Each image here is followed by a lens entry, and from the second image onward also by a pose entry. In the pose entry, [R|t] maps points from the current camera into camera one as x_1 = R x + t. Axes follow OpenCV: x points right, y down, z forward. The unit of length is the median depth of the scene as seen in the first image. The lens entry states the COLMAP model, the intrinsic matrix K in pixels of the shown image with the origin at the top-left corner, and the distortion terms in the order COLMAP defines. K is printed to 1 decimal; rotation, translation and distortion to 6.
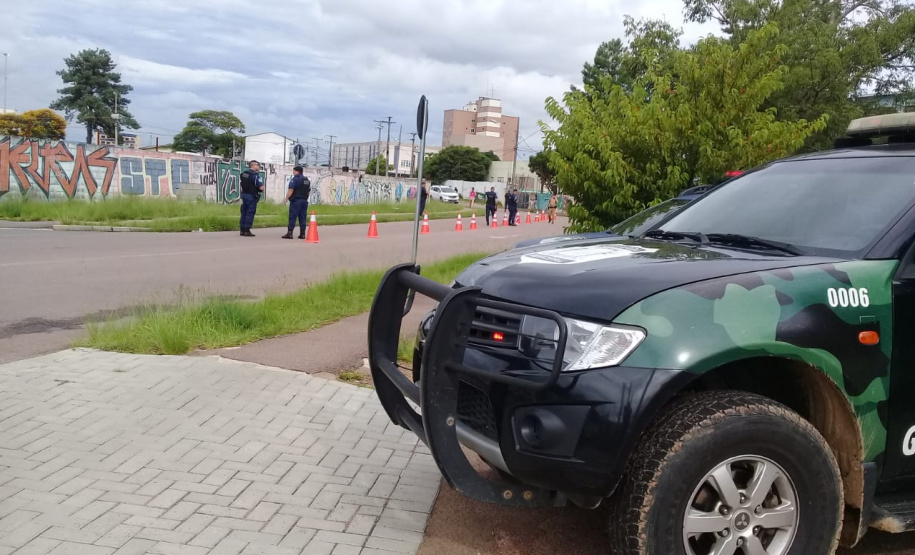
lens RADIAL K [[844.2, 0, 469.9], [0, 844.2, 279.8], [0, 0, 1]] dist [0.084366, -0.163947]
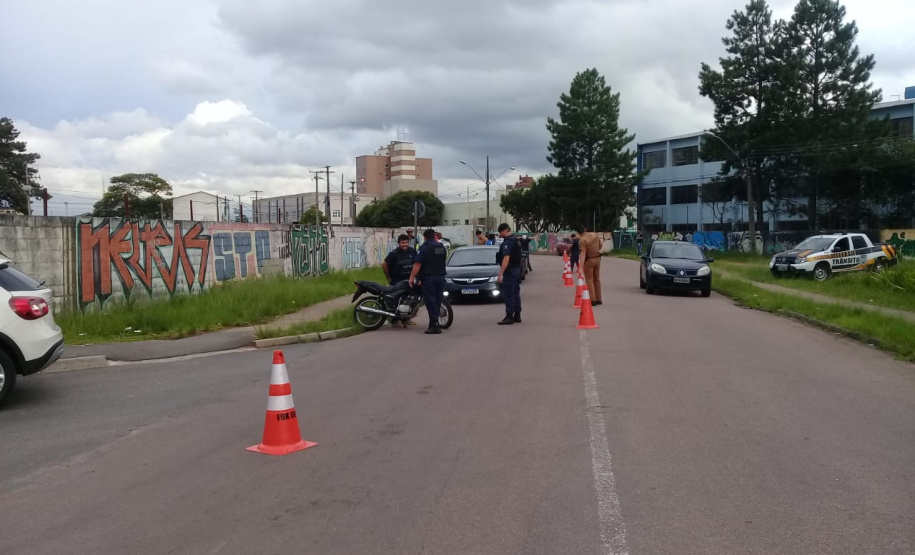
lens RADIAL K [[844.2, 0, 470.4], [0, 844.2, 271.2], [0, 0, 1]] dist [0.084366, -0.163947]
pose [[0.989007, -0.087476, 0.119217, -0.131076], [0.094259, 0.994163, -0.052489, -0.022727], [-0.113930, 0.063150, 0.991480, 0.100387]]
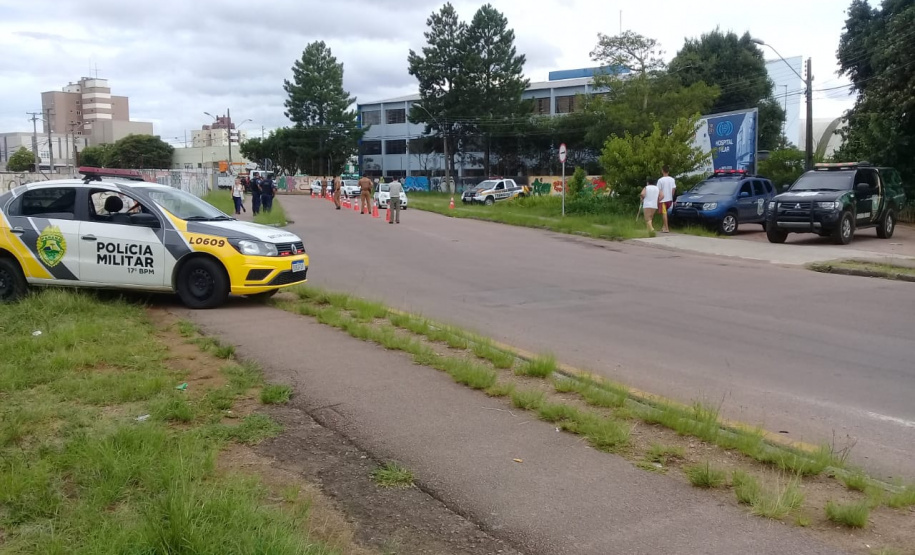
lens RADIAL K [[844.2, 0, 474.3], [0, 844.2, 278.6], [0, 0, 1]] dist [0.084366, -0.163947]
pose [[0.882615, -0.133243, 0.450819, -0.284868], [0.118152, 0.991083, 0.061603, -0.005391], [-0.455007, -0.001106, 0.890487, -0.196355]]
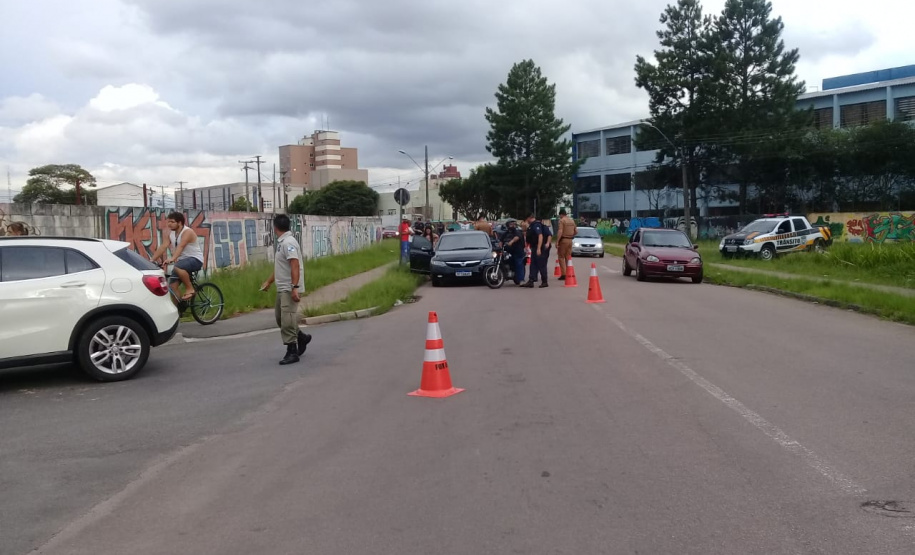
lens RADIAL K [[844.2, 0, 470.6], [0, 844.2, 274.5], [0, 0, 1]] dist [0.084366, -0.163947]
pose [[0.972241, -0.106357, 0.208410, -0.165727], [0.114373, 0.993077, -0.026762, -0.022113], [-0.204121, 0.049856, 0.977675, 0.083364]]
